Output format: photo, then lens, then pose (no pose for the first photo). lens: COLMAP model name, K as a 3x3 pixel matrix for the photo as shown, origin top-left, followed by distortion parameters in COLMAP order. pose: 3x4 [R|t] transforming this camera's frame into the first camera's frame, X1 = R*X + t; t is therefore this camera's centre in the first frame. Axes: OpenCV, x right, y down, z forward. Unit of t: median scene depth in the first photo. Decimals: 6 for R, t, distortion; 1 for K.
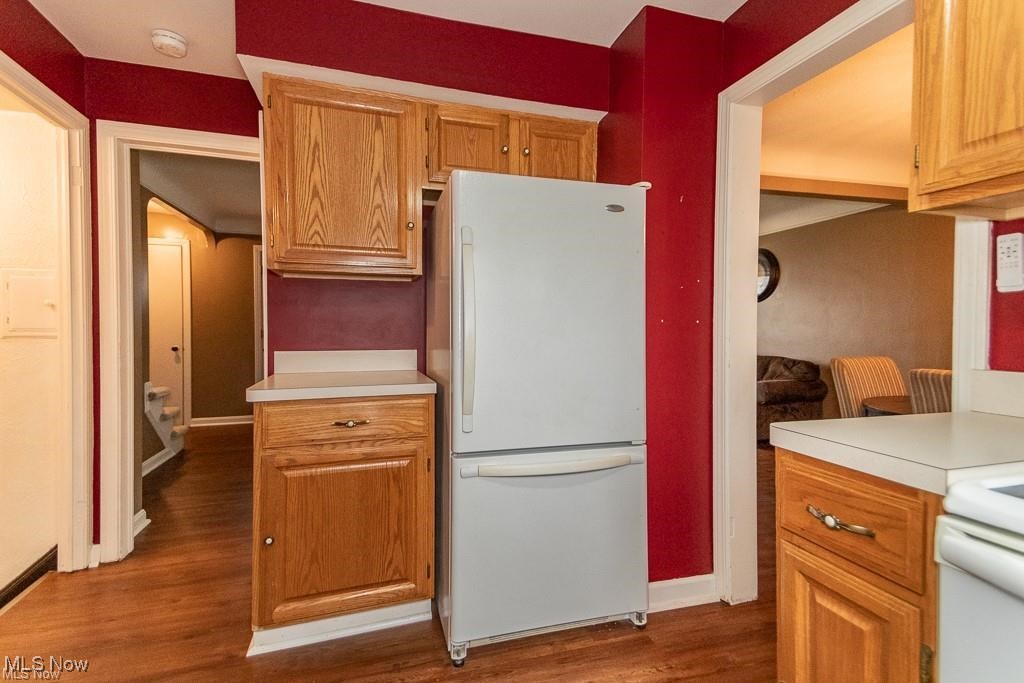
lens RADIAL K [[480.2, 0, 500.5], [0, 480.2, 338.2], [0, 0, 1]] dist [0.054067, -0.029876]
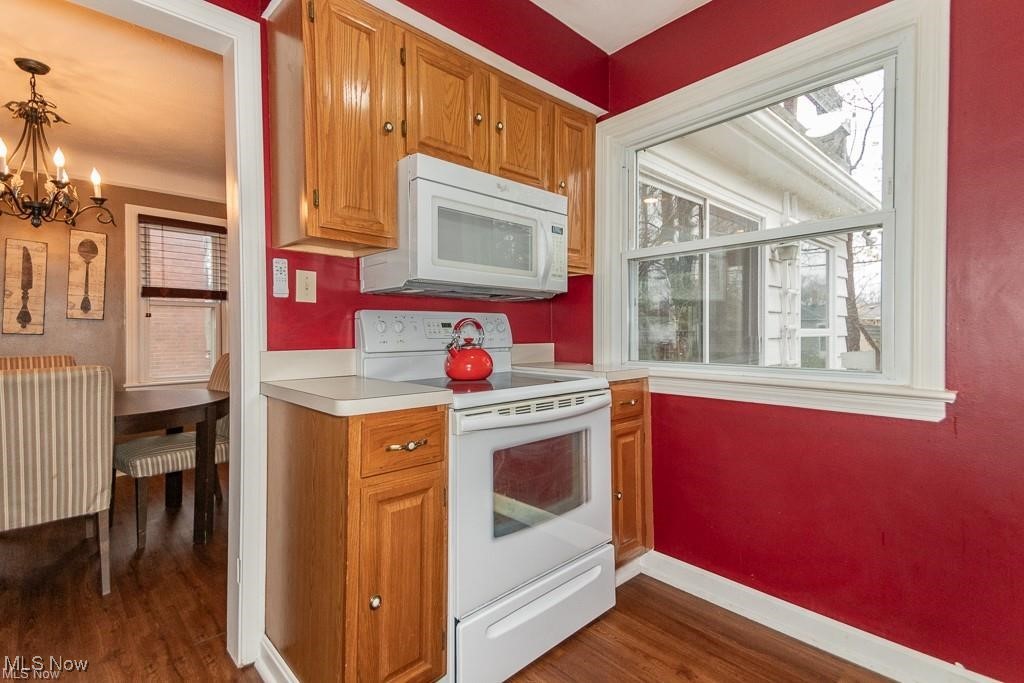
lens RADIAL K [[480.2, 0, 500.5], [0, 480.2, 338.2], [0, 0, 1]] dist [0.054067, -0.029876]
pose [[-0.446076, -0.008523, 0.894955, -0.811802], [0.022338, 0.999537, 0.020653, 0.013670], [-0.894716, 0.029205, -0.445679, 1.443273]]
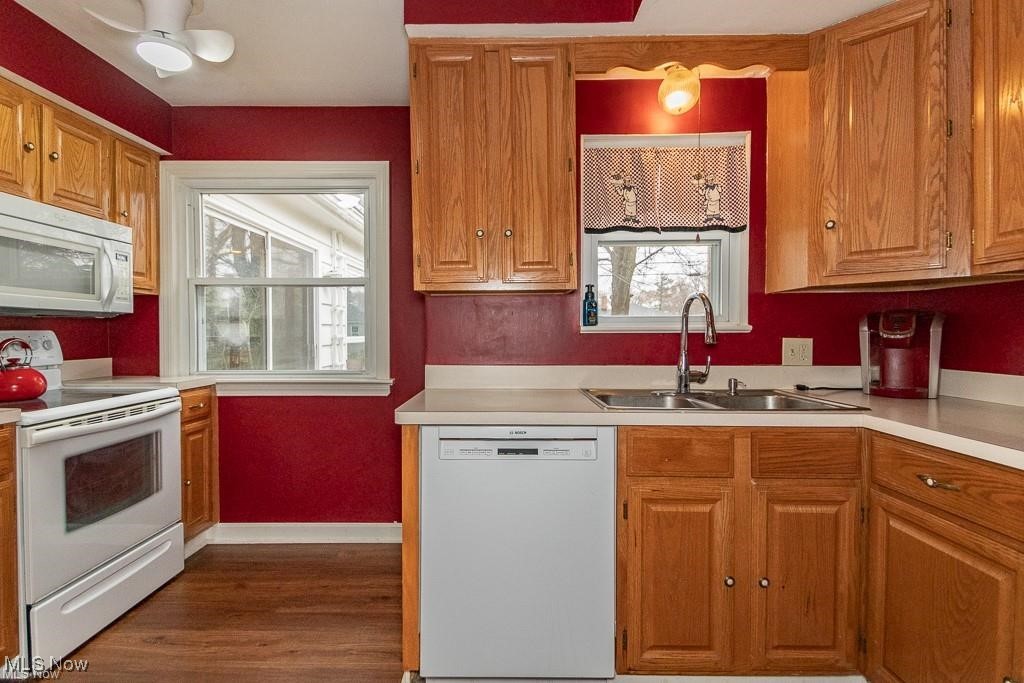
lens RADIAL K [[480.2, 0, 500.5], [0, 480.2, 338.2], [0, 0, 1]] dist [0.054067, -0.029876]
pose [[-0.960486, -0.003073, 0.278311, -1.481091], [0.005696, 0.999513, 0.030693, -0.085017], [-0.278270, 0.031065, -0.960000, 2.077311]]
